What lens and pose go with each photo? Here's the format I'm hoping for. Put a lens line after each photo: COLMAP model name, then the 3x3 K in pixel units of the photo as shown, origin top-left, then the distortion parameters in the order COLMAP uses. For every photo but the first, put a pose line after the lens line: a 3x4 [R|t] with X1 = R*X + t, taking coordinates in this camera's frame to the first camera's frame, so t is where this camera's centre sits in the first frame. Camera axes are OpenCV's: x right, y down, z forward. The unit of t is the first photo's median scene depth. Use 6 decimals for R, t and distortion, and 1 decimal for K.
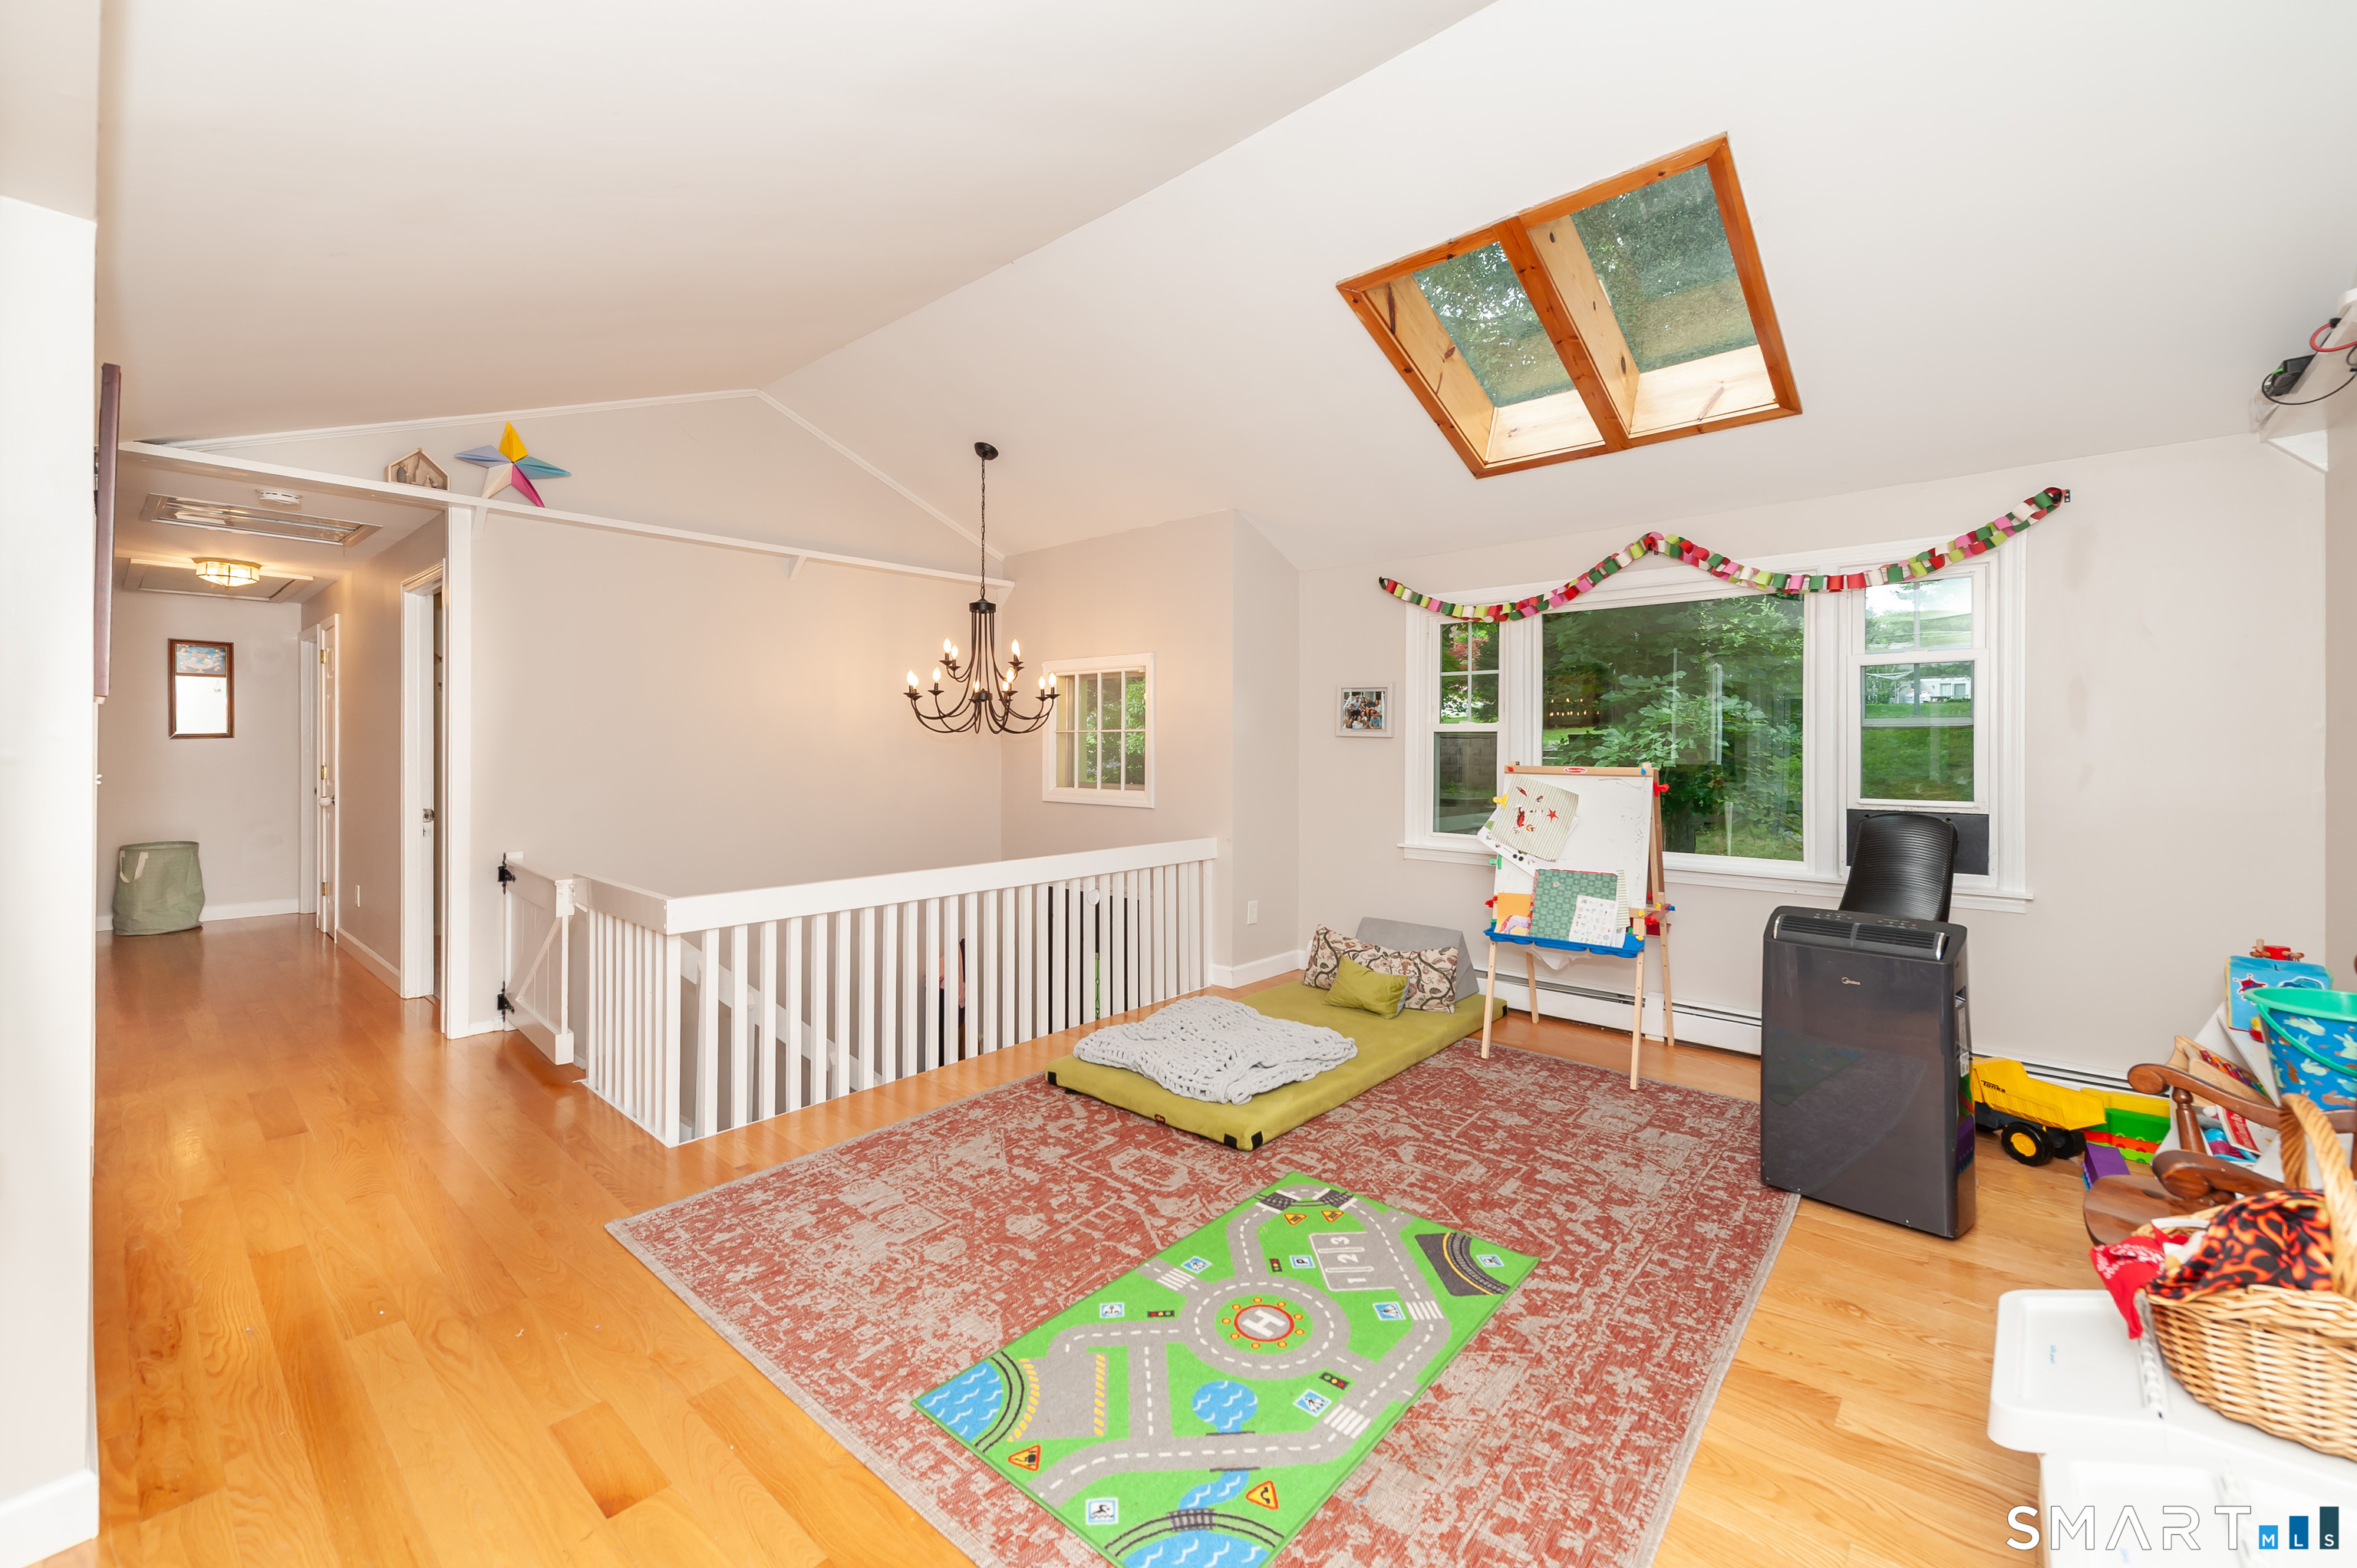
lens RADIAL K [[956.0, 0, 1169.3], [0, 956.0, 747.6], [0, 0, 1]] dist [0.009061, -0.000248]
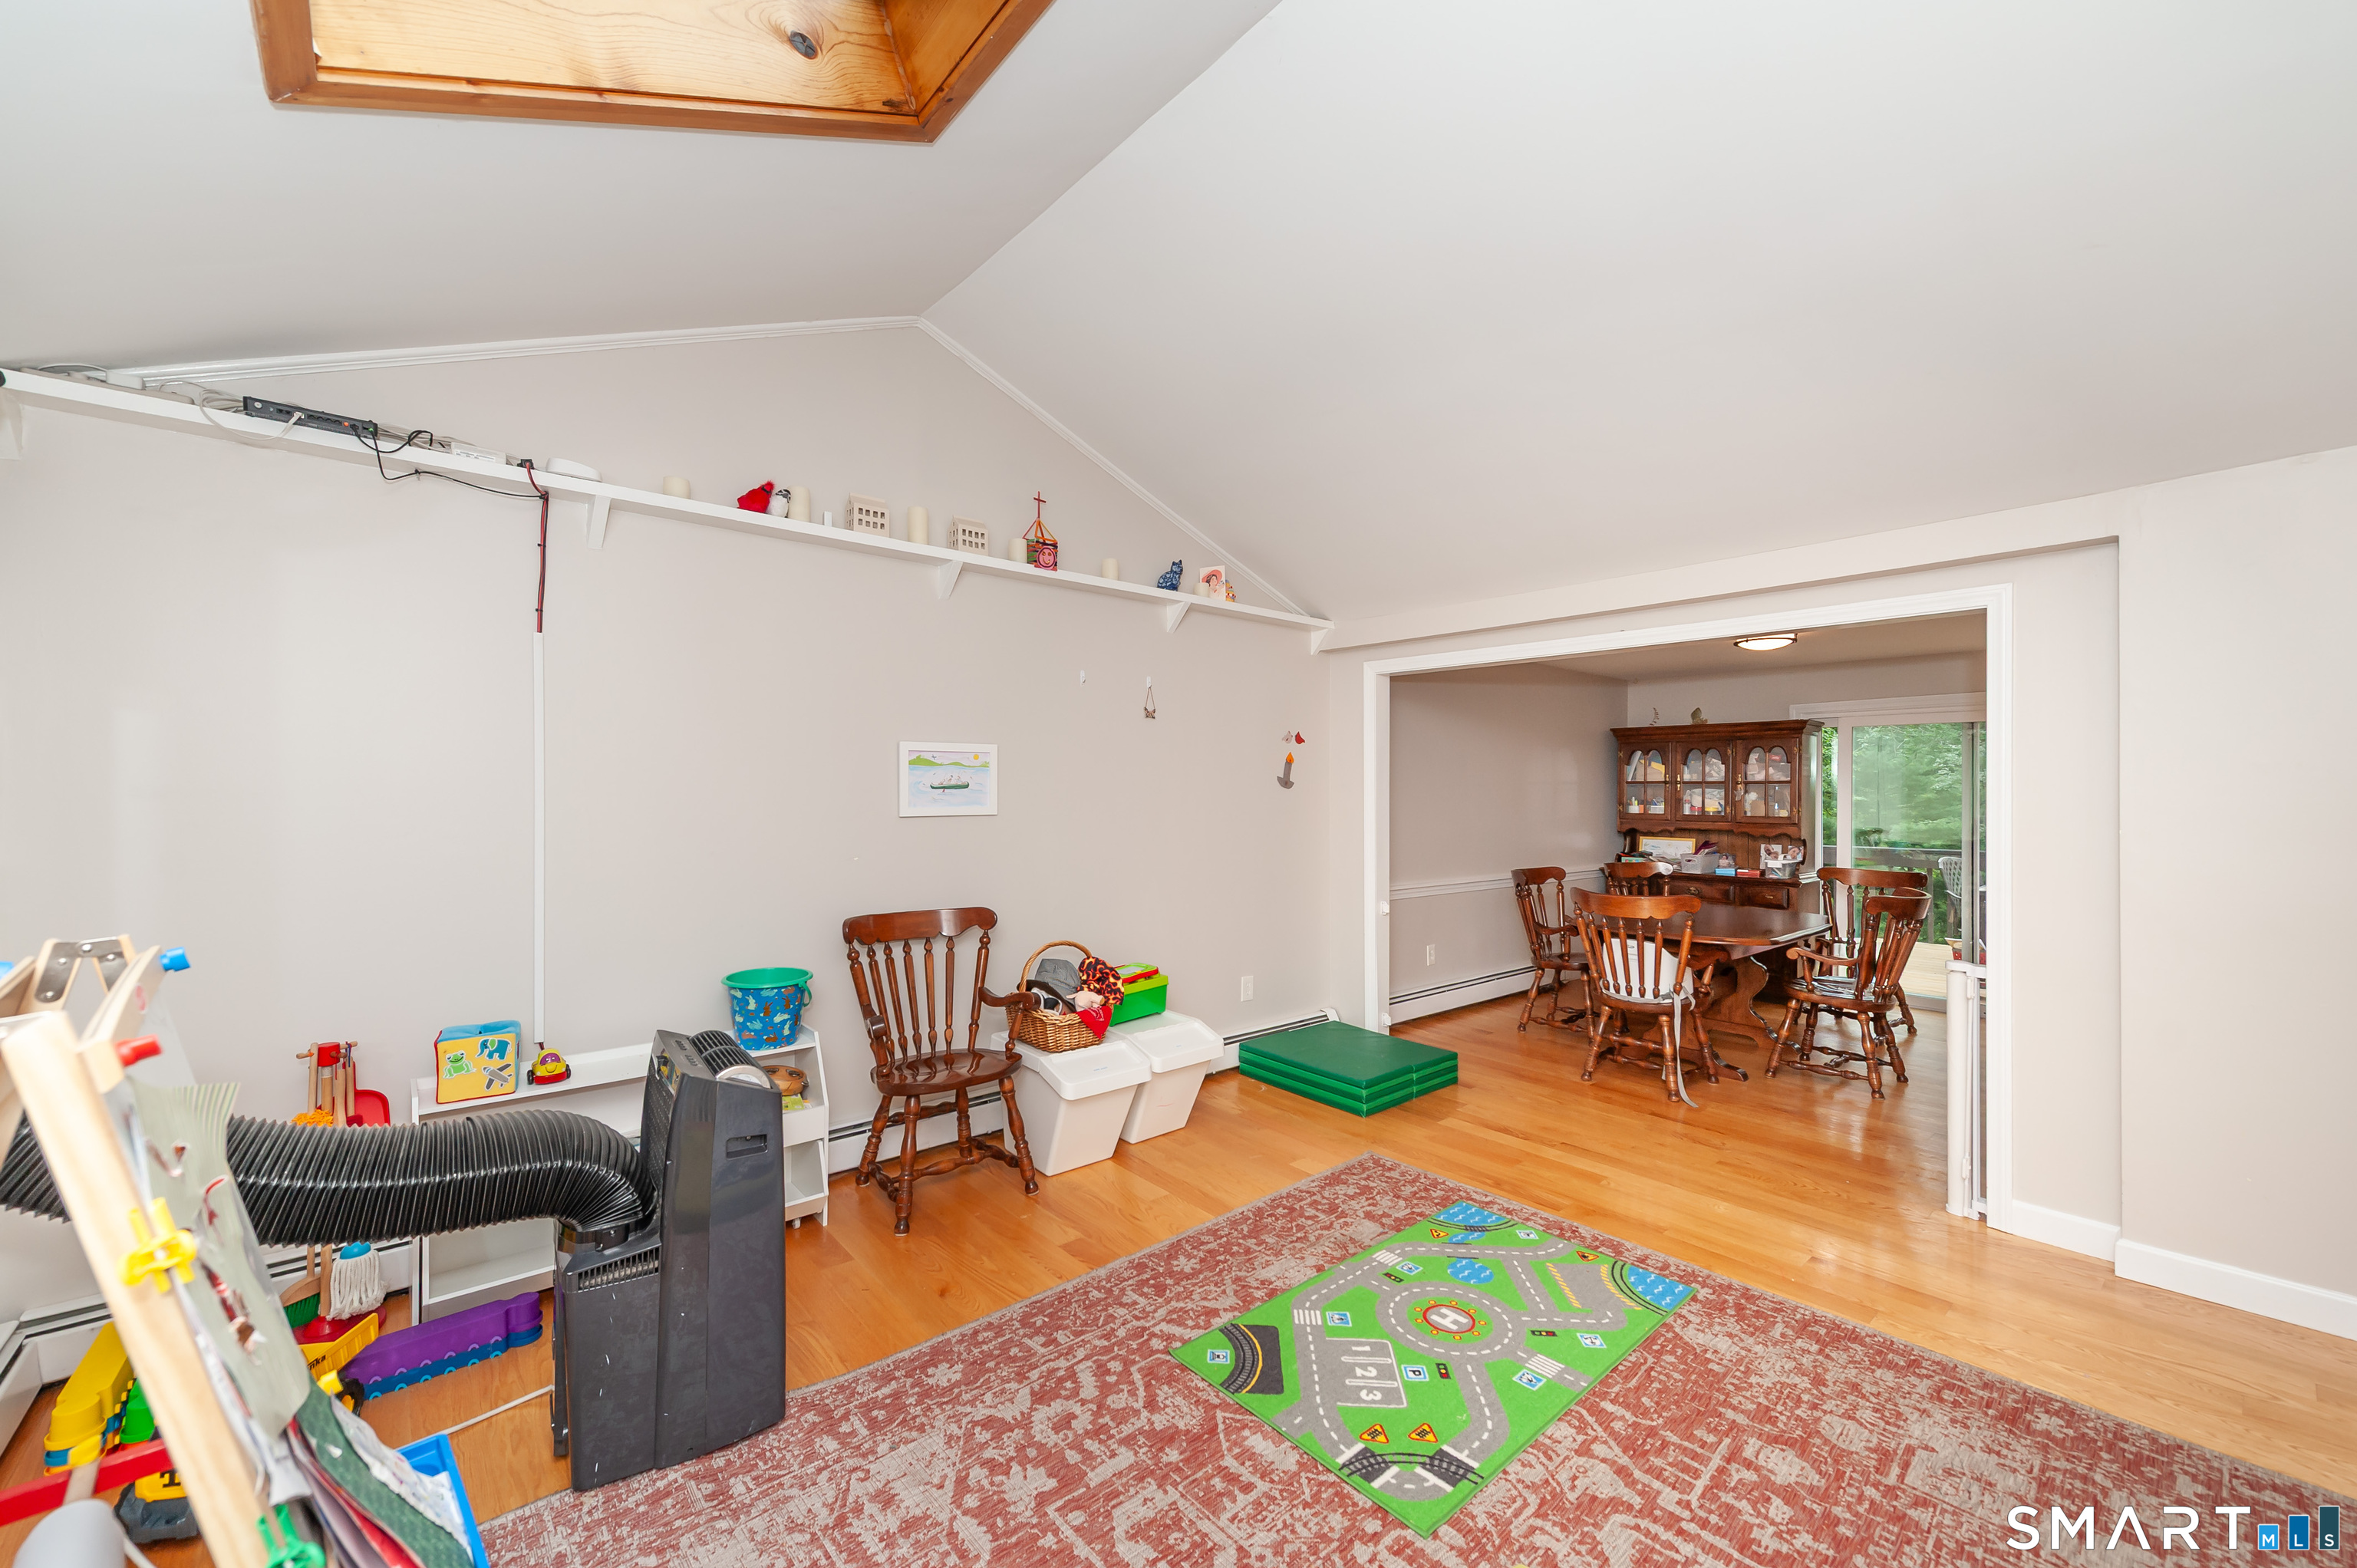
lens RADIAL K [[922.3, 0, 1139.8], [0, 922.3, 790.3], [0, 0, 1]] dist [0.000756, -0.000114]
pose [[-0.987135, -0.004105, 0.159838, 0.210534], [-0.003812, 0.999990, 0.002135, -0.040990], [-0.159846, 0.001498, -0.987141, 1.551486]]
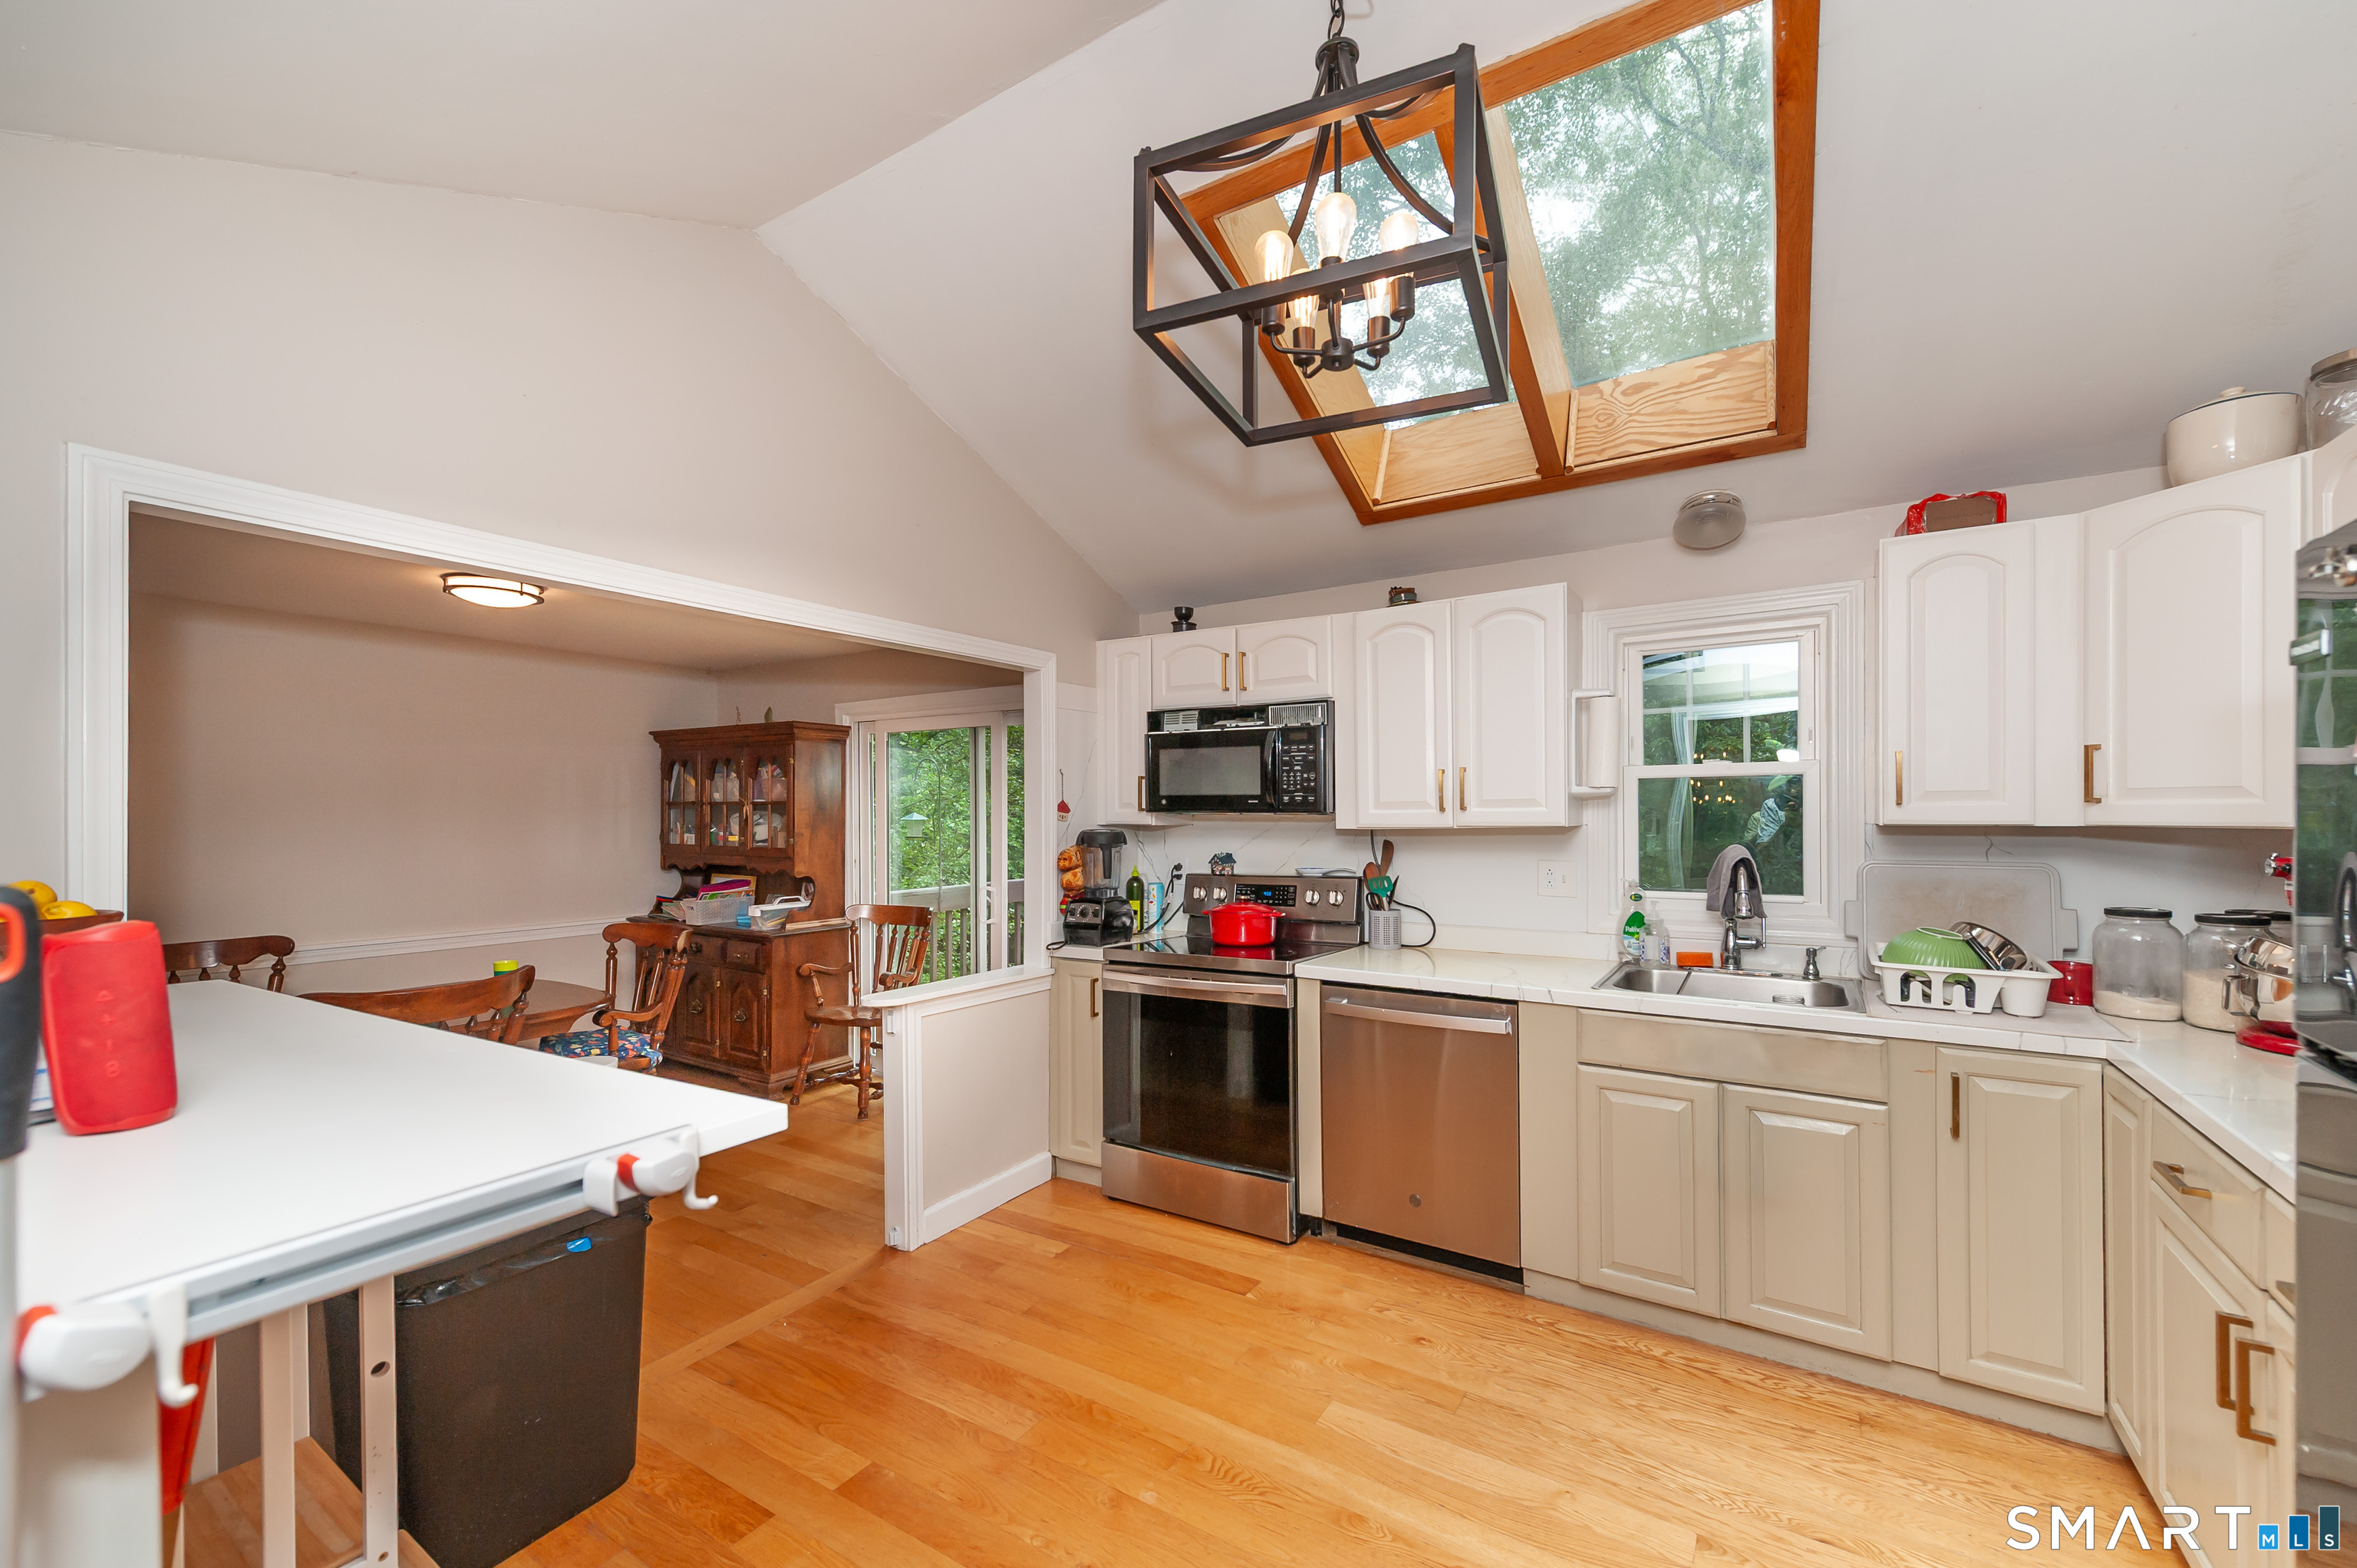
lens RADIAL K [[926.0, 0, 1184.5], [0, 926.0, 809.8], [0, 0, 1]] dist [0.002242, 0.000149]
pose [[-0.986157, 0.002956, -0.165788, -1.277104], [0.002911, 0.999996, 0.000515, -0.045011], [0.165789, 0.000025, -0.986161, 0.953521]]
